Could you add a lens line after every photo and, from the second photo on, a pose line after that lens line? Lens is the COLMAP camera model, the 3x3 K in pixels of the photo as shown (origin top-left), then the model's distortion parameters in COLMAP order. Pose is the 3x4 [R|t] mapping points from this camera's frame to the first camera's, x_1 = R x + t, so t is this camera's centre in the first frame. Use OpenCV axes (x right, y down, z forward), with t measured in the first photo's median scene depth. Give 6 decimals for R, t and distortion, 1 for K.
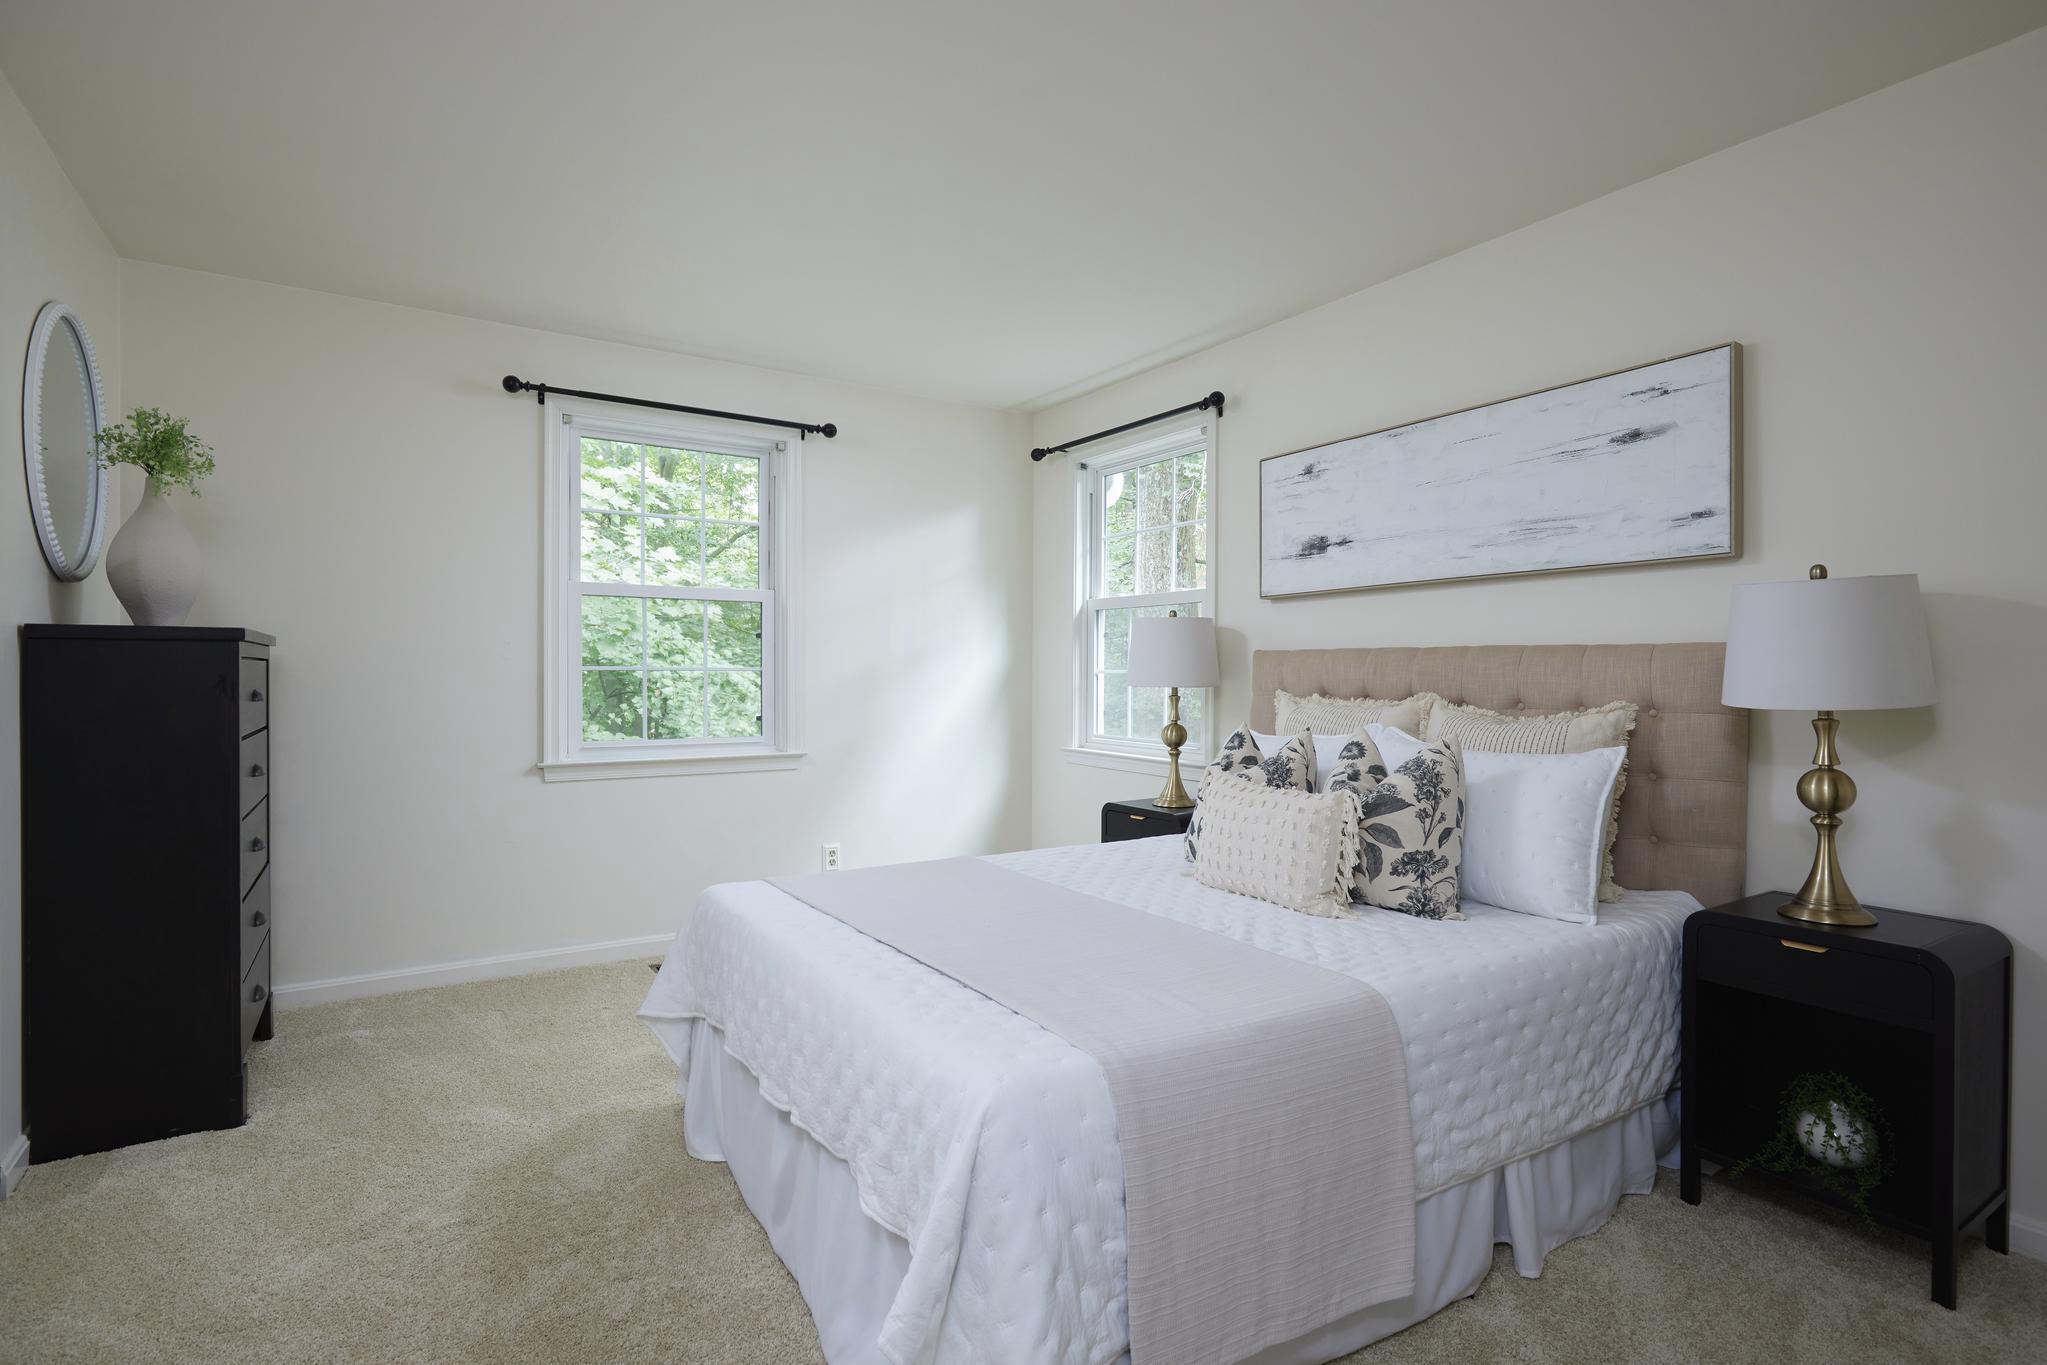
lens RADIAL K [[1012.0, 0, 1022.7], [0, 1012.0, 672.7], [0, 0, 1]] dist [0.000496, 0.000001]
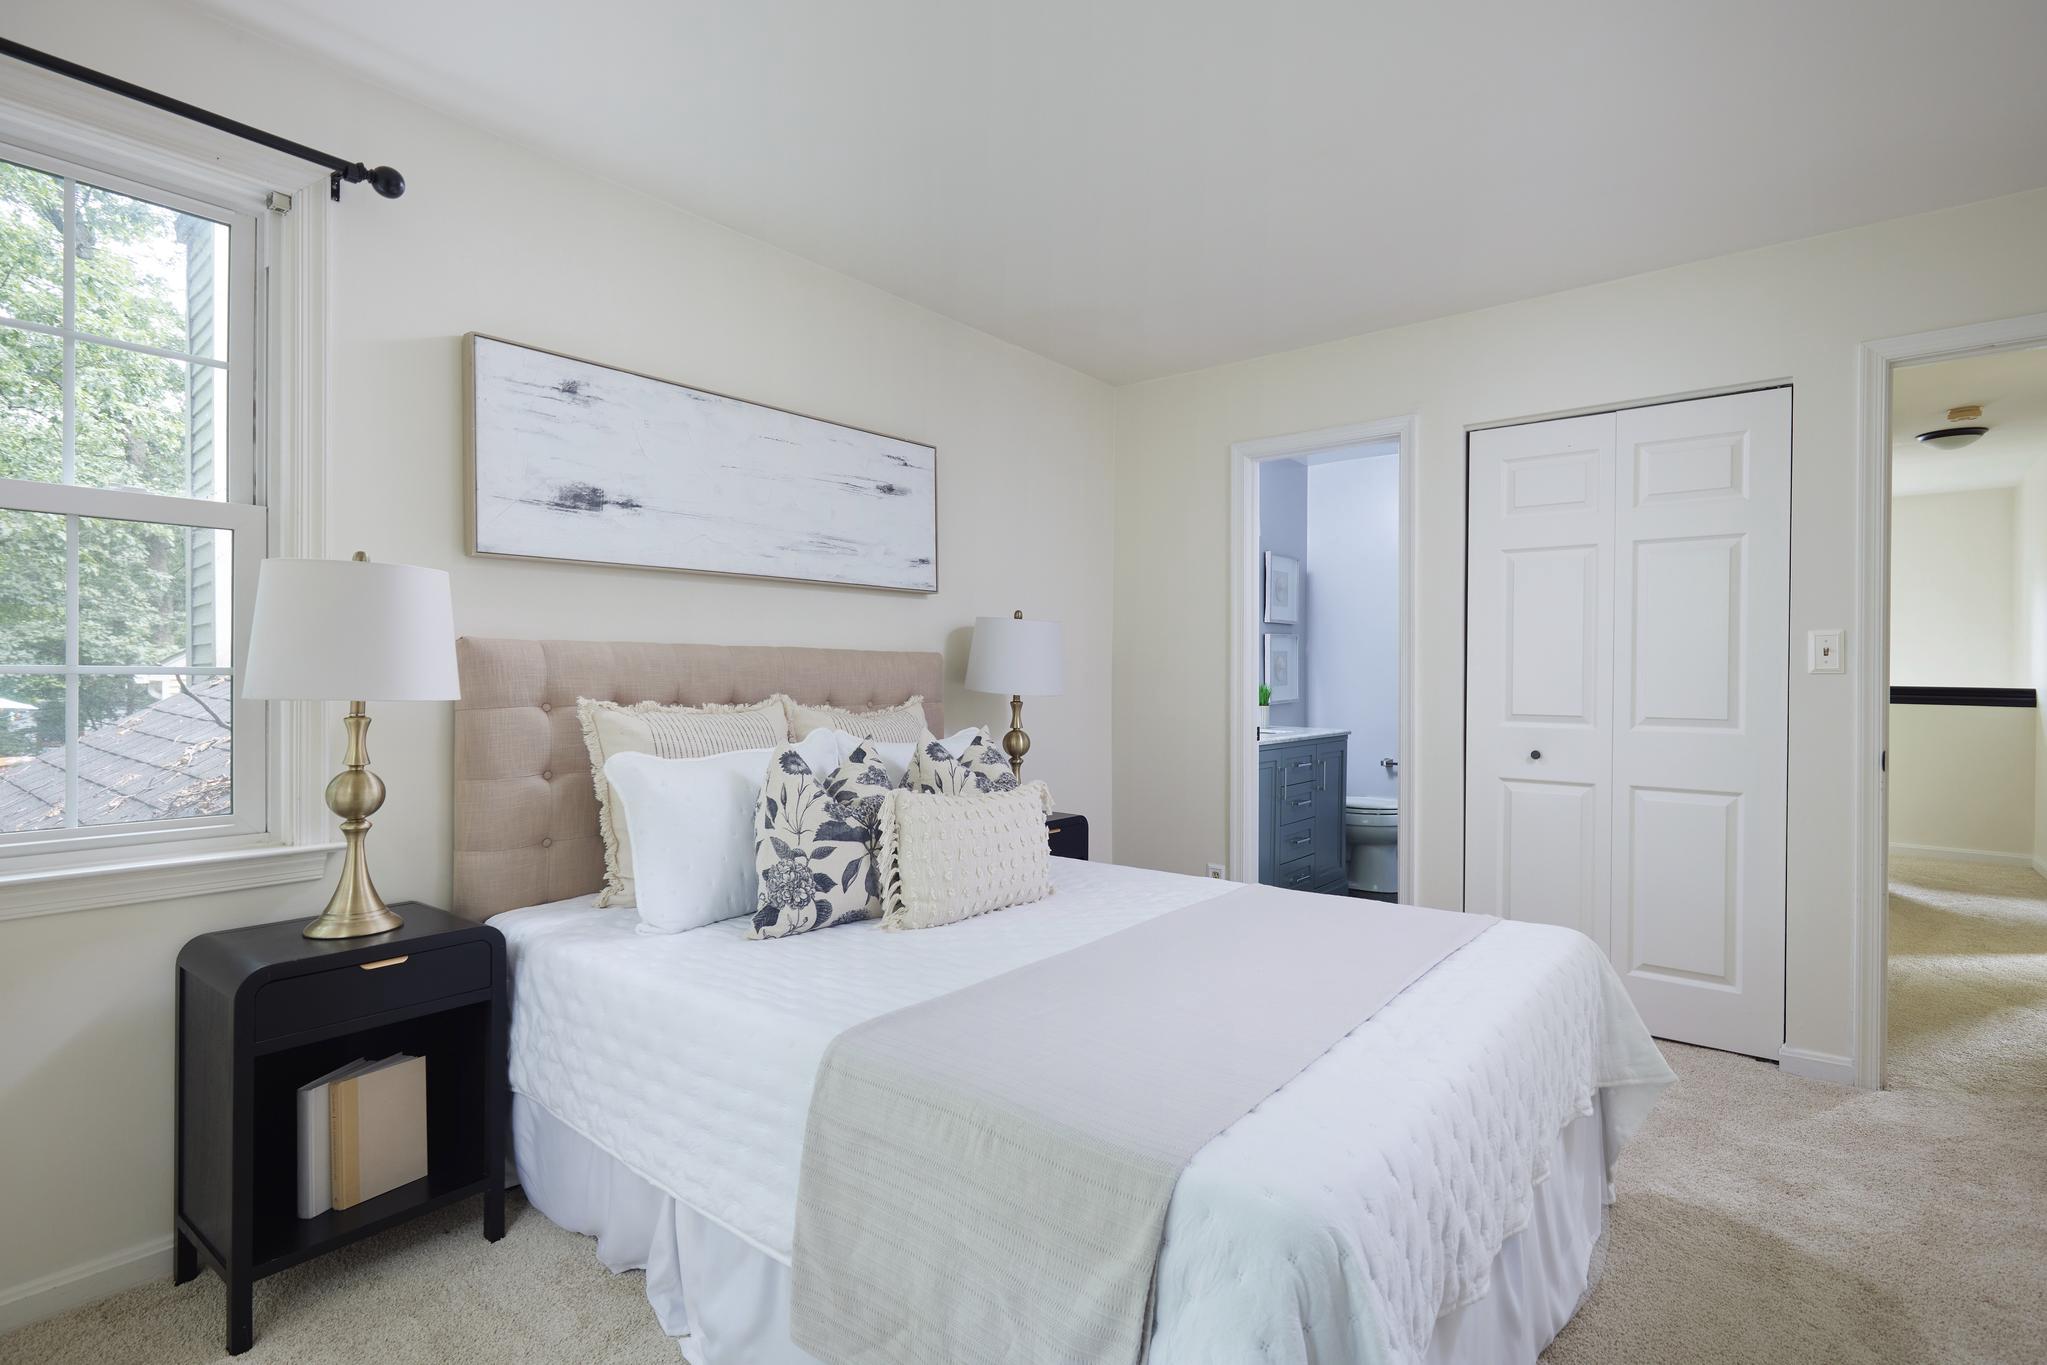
lens RADIAL K [[1012.0, 0, 1024.1], [0, 1012.0, 687.7], [0, 0, 1]] dist [0.000496, 0.000001]
pose [[-0.332550, -0.006994, 0.943060, -0.507642], [0.004634, 0.999948, 0.009050, 0.005570], [-0.943074, 0.007380, -0.332500, 0.961769]]
